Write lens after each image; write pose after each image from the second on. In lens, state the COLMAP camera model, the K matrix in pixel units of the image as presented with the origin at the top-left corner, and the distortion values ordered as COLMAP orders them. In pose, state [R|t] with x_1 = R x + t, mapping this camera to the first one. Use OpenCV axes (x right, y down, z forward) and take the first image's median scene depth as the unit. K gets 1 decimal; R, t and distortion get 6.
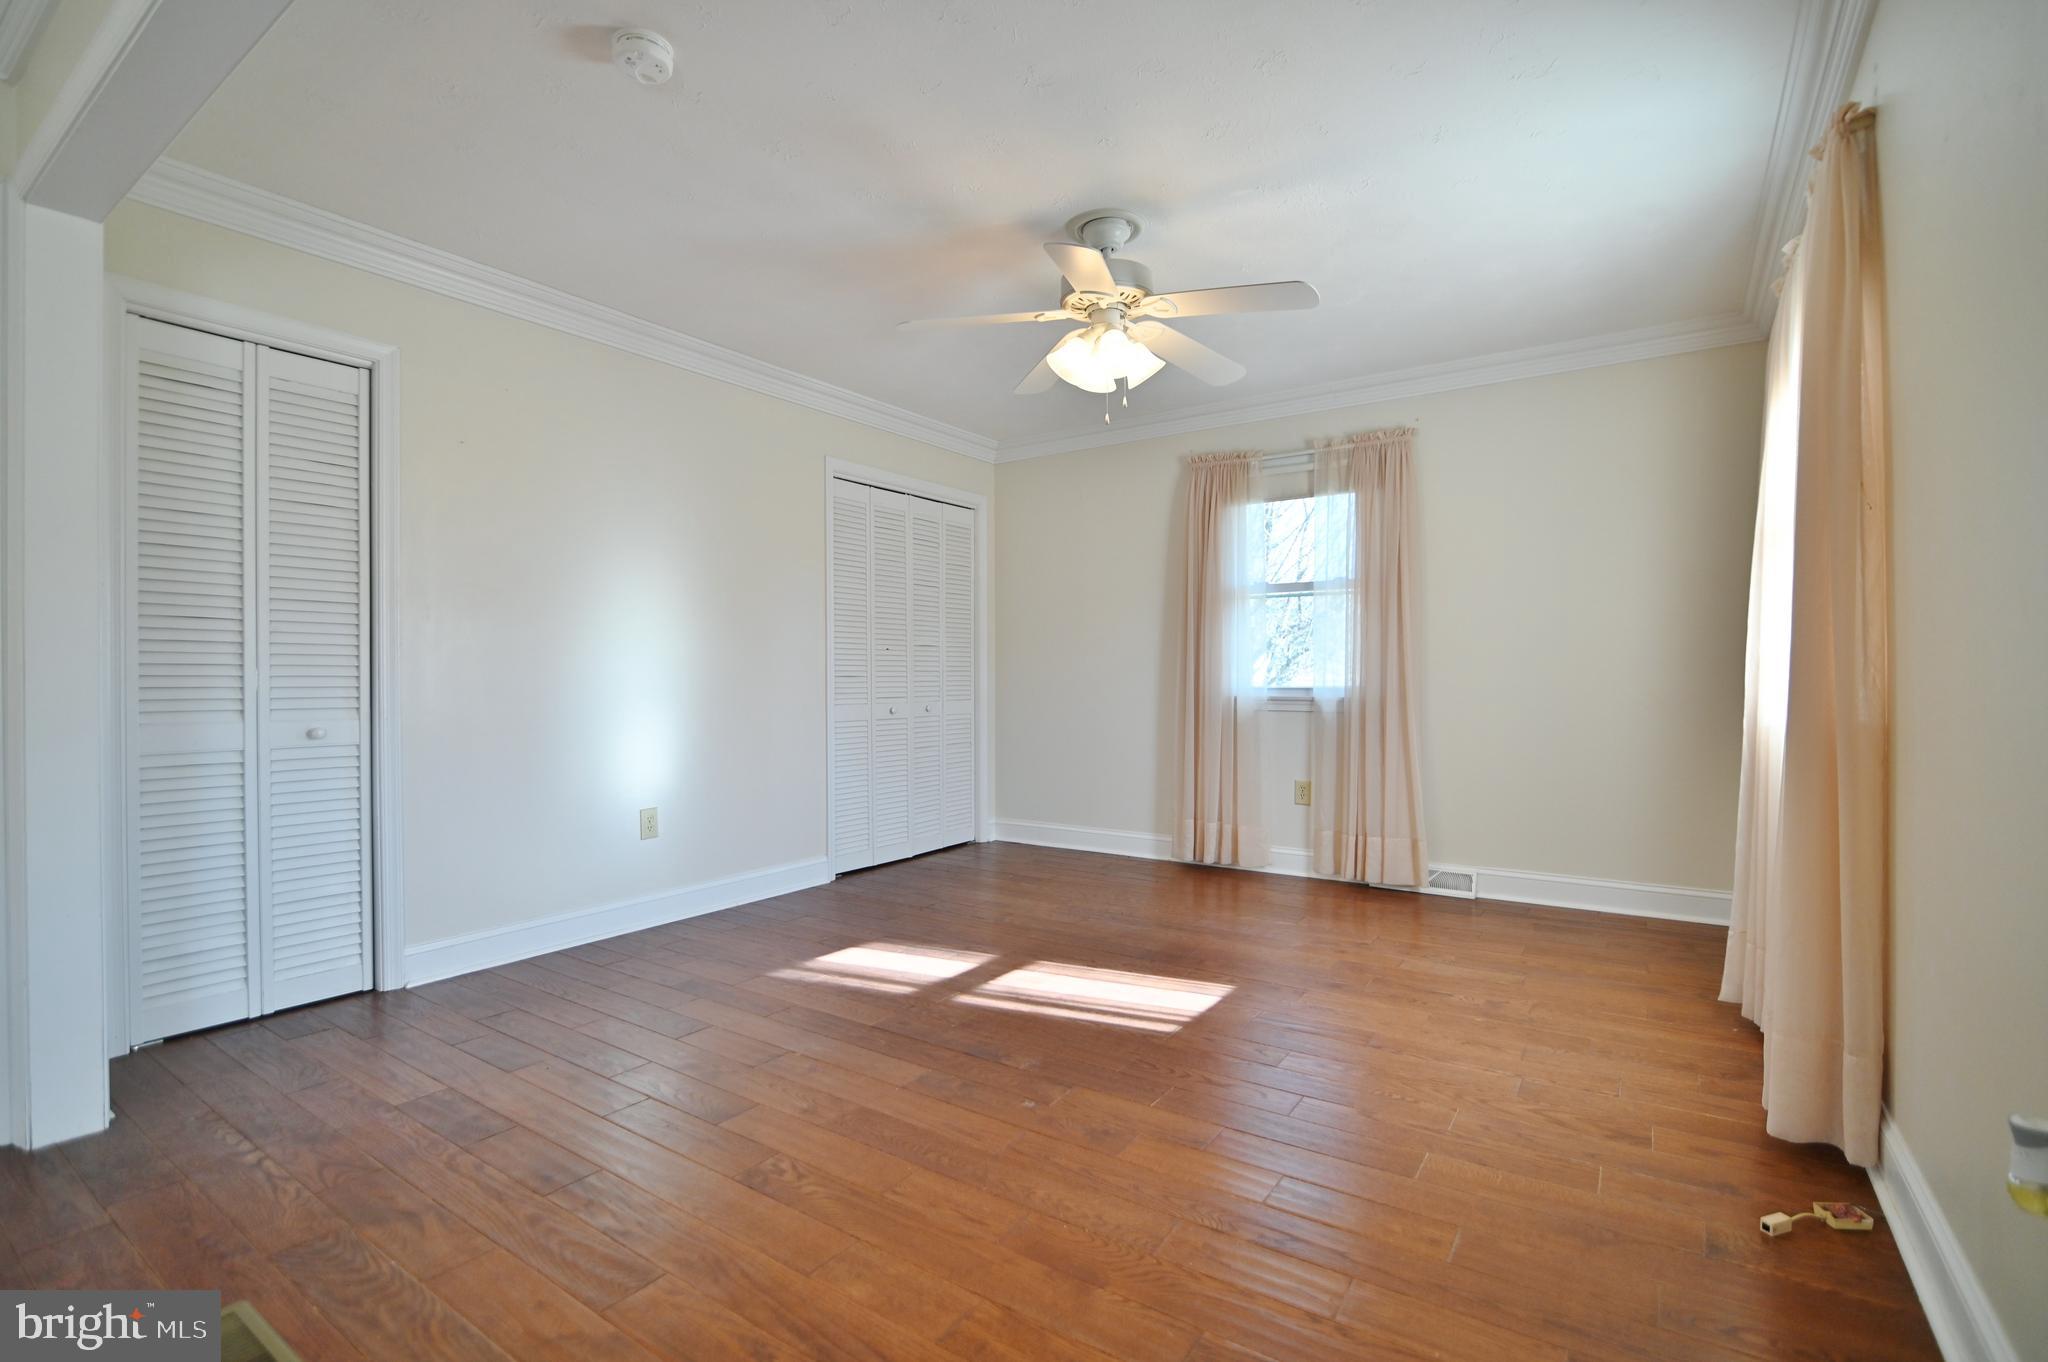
lens RADIAL K [[932.2, 0, 1025.4], [0, 932.2, 683.4], [0, 0, 1]] dist [-0.020387, -0.000198]
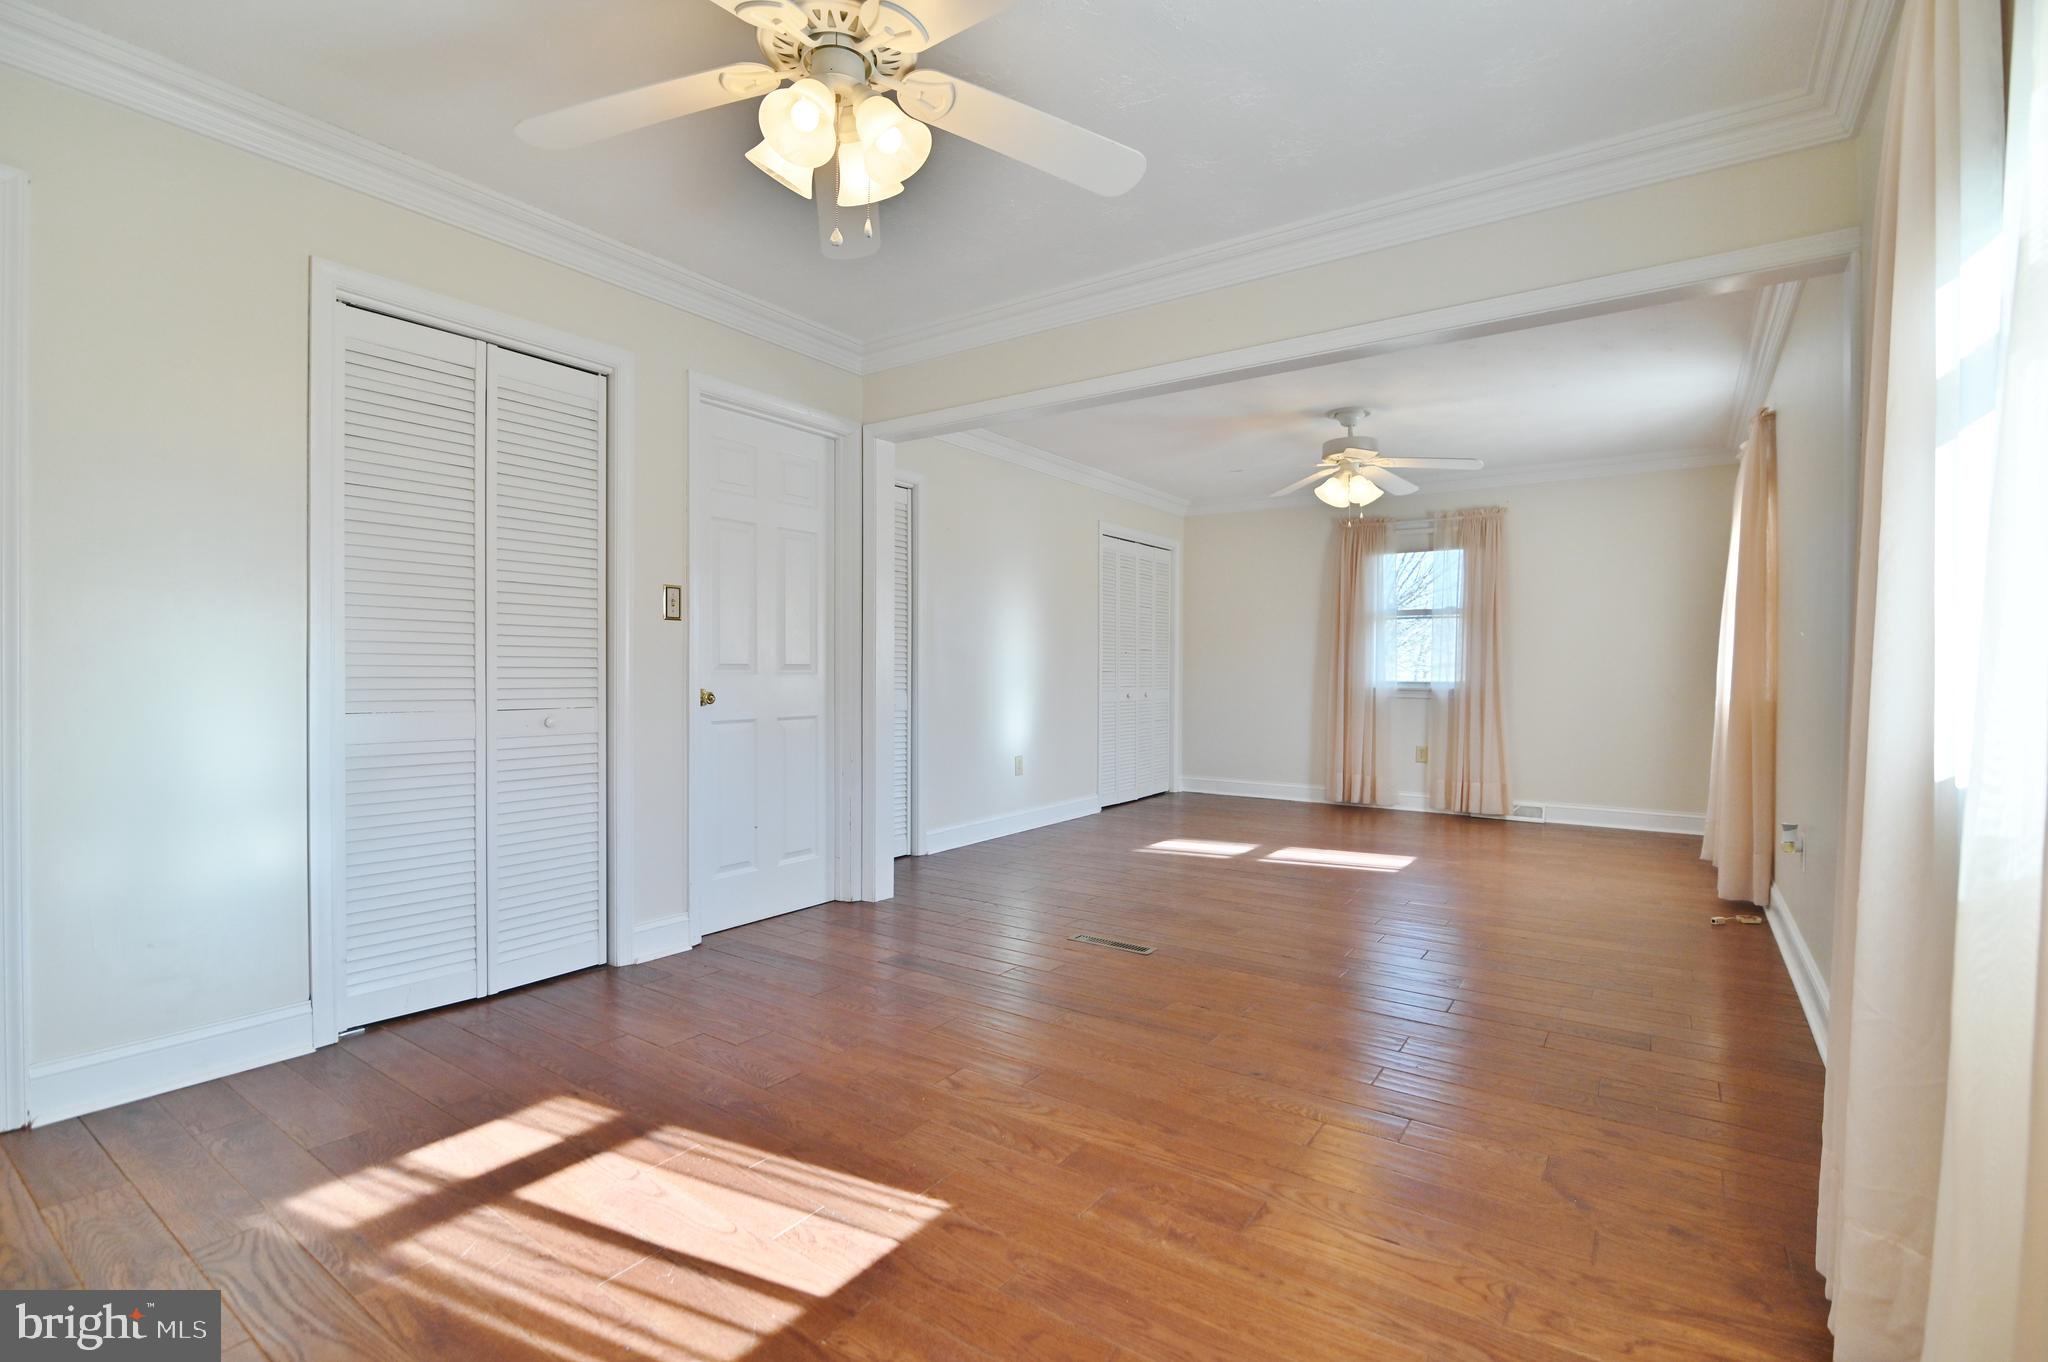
lens RADIAL K [[932.2, 0, 1022.1], [0, 932.2, 684.8], [0, 0, 1]] dist [-0.020387, -0.000198]
pose [[0.999911, 0.007593, -0.010951, -0.325220], [-0.007487, 0.999925, 0.009717, -0.000218], [0.011024, -0.009634, 0.999893, -0.477630]]
